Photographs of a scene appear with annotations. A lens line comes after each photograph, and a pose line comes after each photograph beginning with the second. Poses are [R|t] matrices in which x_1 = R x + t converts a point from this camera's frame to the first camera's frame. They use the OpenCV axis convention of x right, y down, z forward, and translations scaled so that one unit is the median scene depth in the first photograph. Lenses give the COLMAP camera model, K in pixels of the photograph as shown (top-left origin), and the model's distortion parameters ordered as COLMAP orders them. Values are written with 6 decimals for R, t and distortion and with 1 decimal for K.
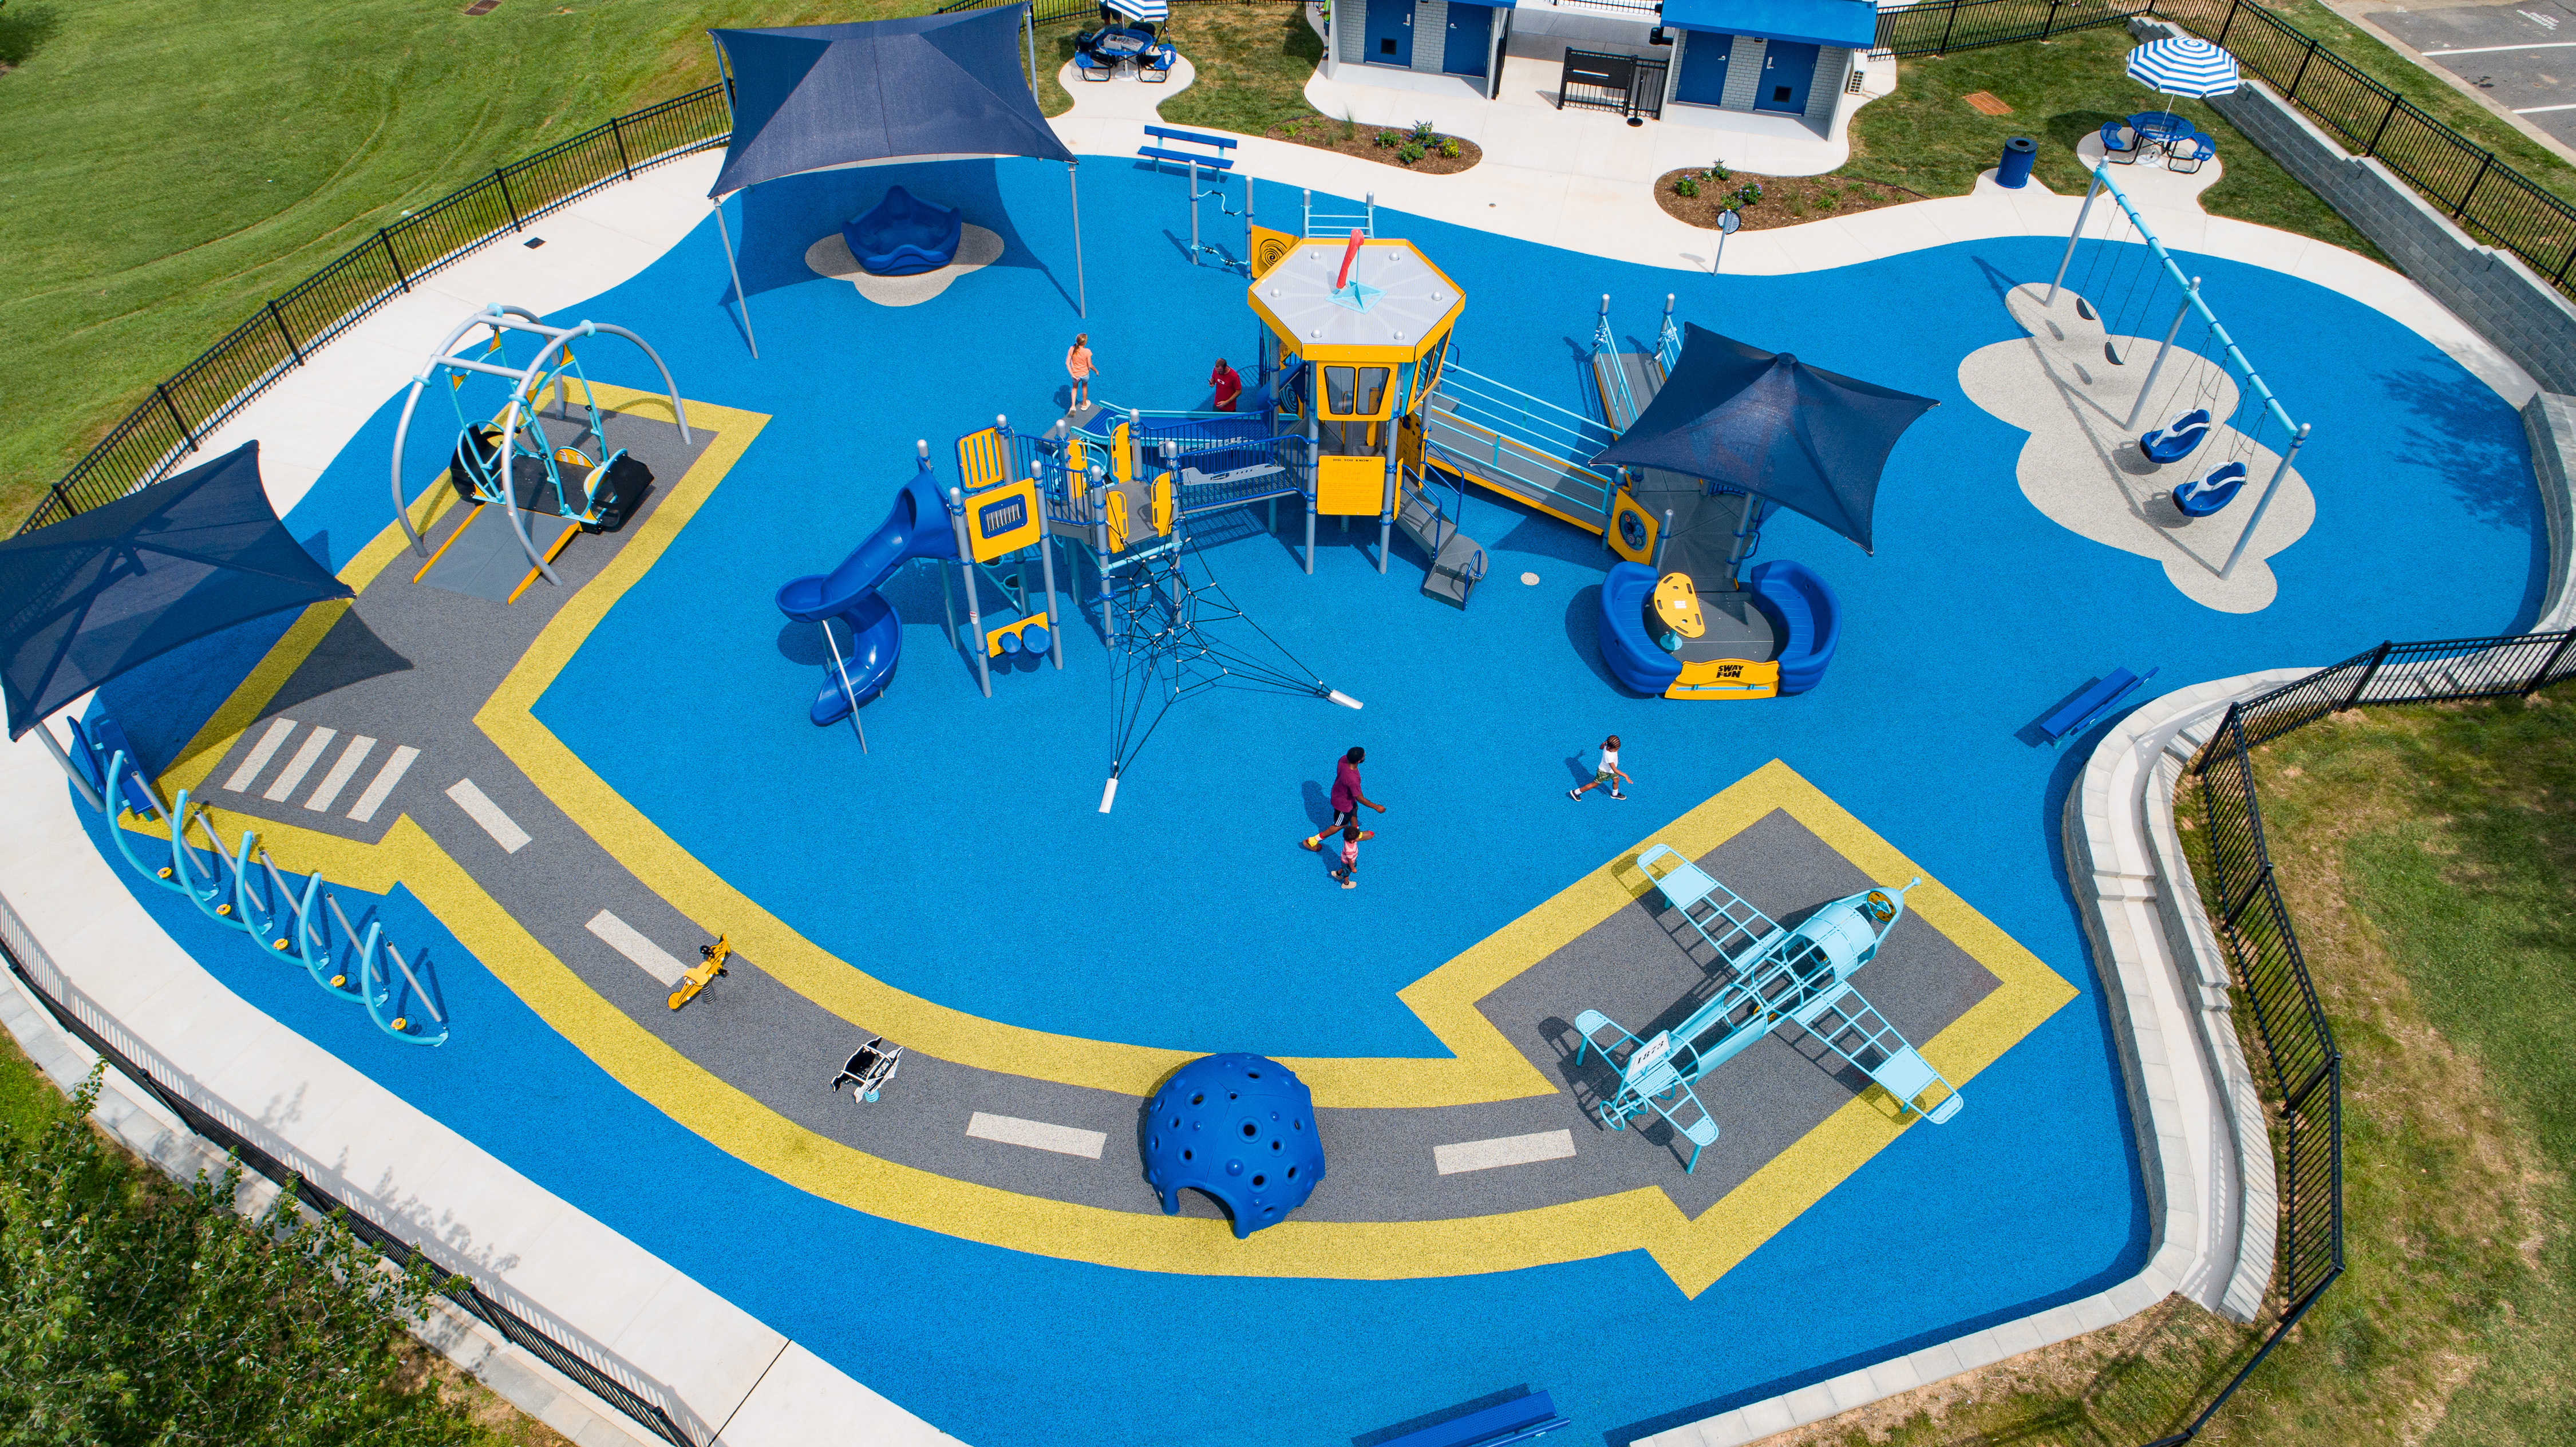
lens RADIAL K [[1728.9, 0, 1290.7], [0, 1728.9, 724.5], [0, 0, 1]] dist [-0.017882, 0.011188]
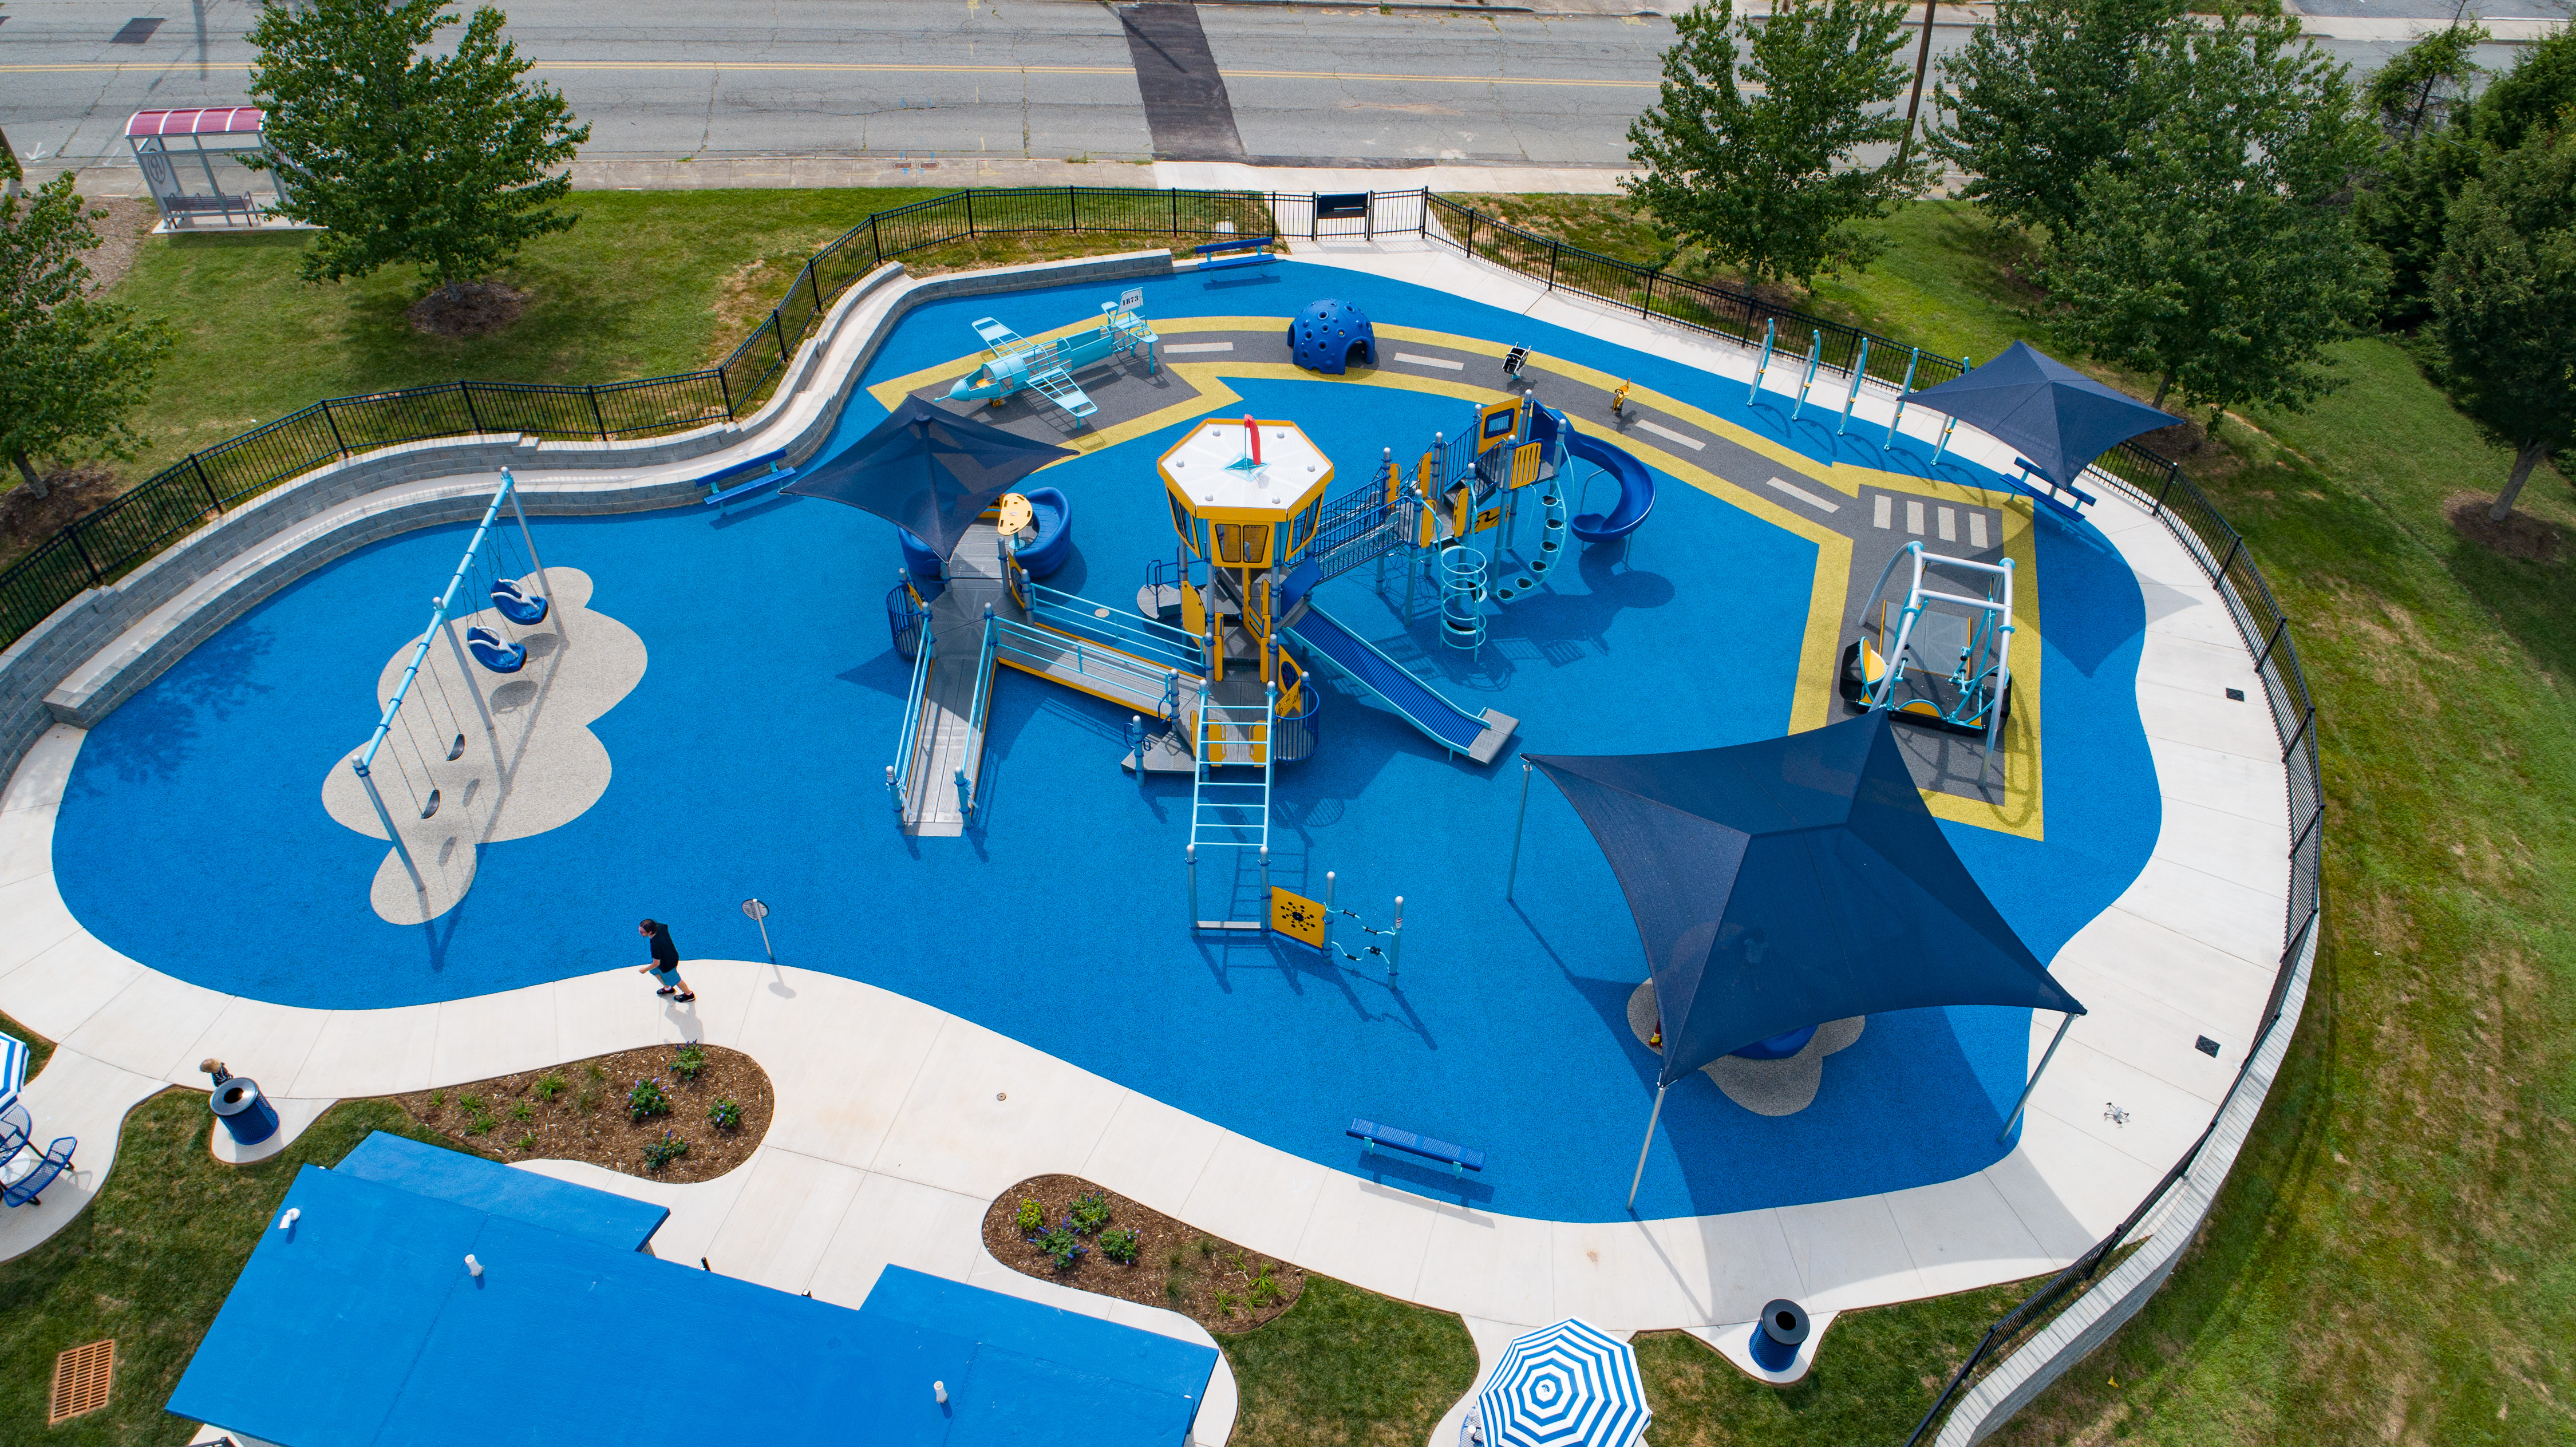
lens RADIAL K [[1728.9, 0, 1290.7], [0, 1728.9, 724.5], [0, 0, 1]] dist [-0.017882, 0.011188]
pose [[-0.999056, -0.043312, -0.003238, 0.001947], [-0.002803, -0.010102, 0.999945, -1.469526], [-0.043343, 0.999010, 0.009972, 1.160778]]
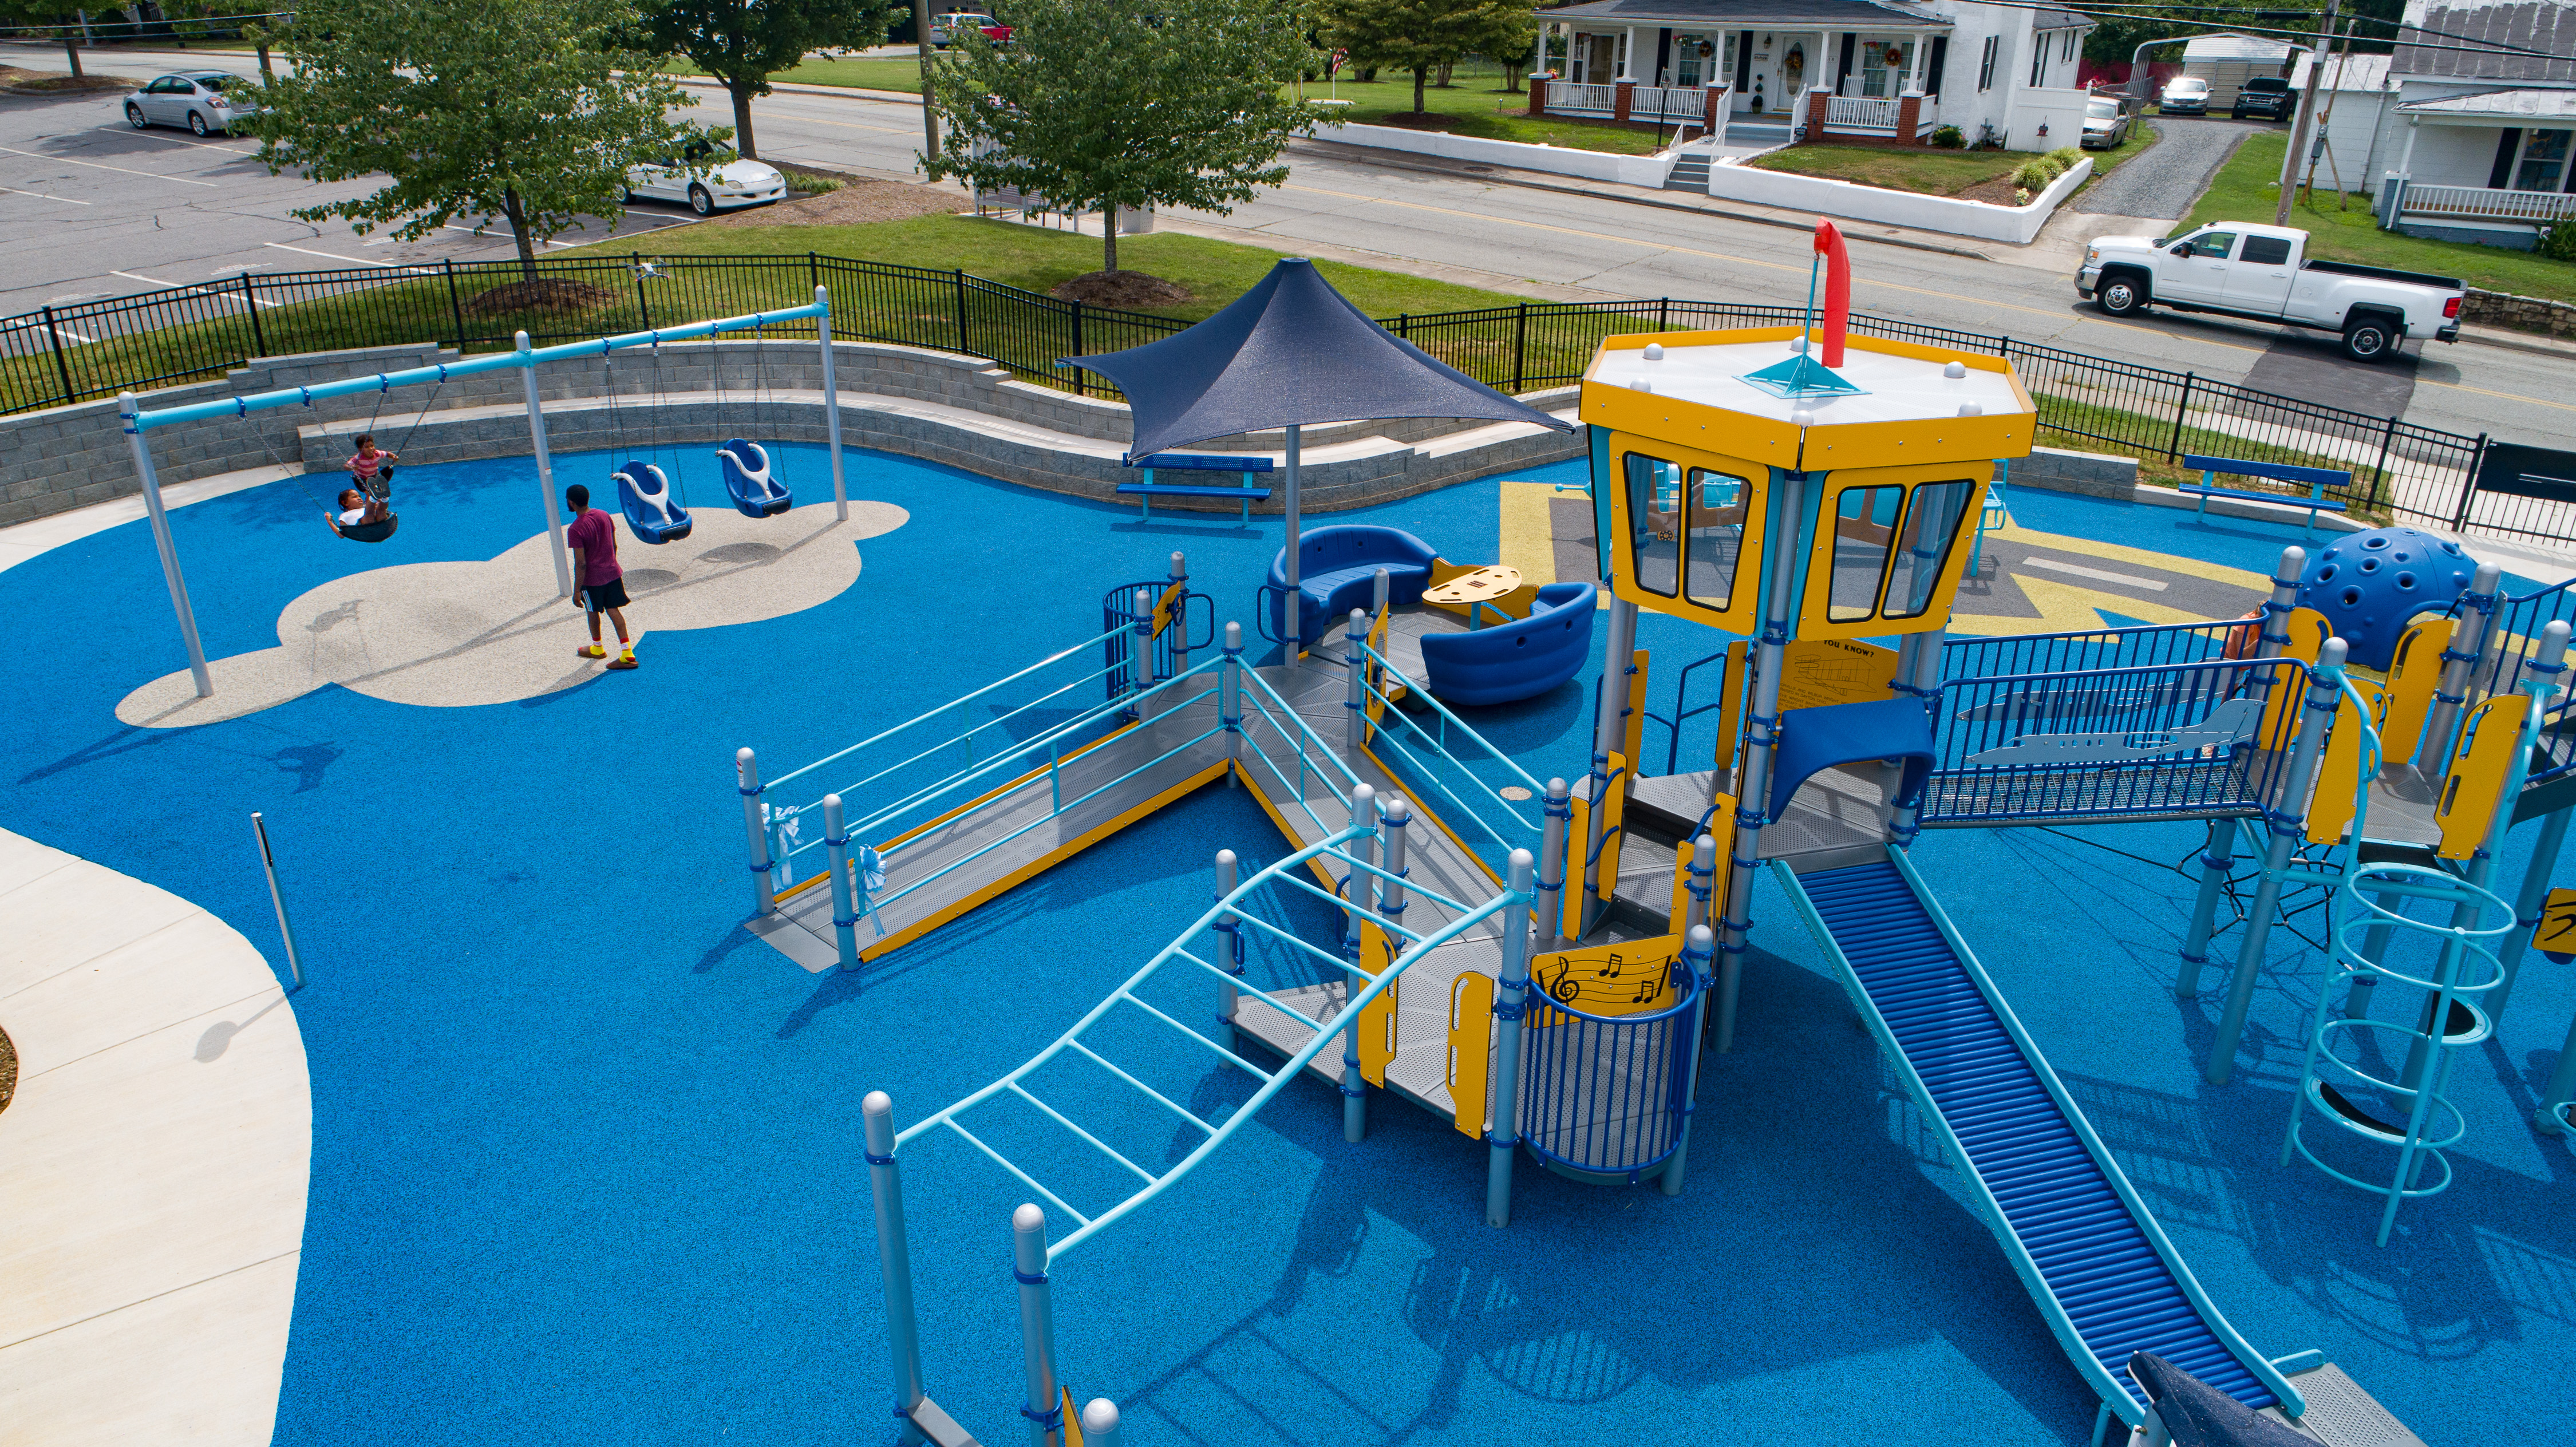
lens RADIAL K [[1728.9, 0, 1290.7], [0, 1728.9, 724.5], [0, 0, 1]] dist [-0.017882, 0.011188]
pose [[-0.710689, -0.305509, 0.633707, -0.181043], [0.503350, 0.408490, 0.761429, -0.621959], [-0.491487, 0.860116, -0.136531, 1.196547]]
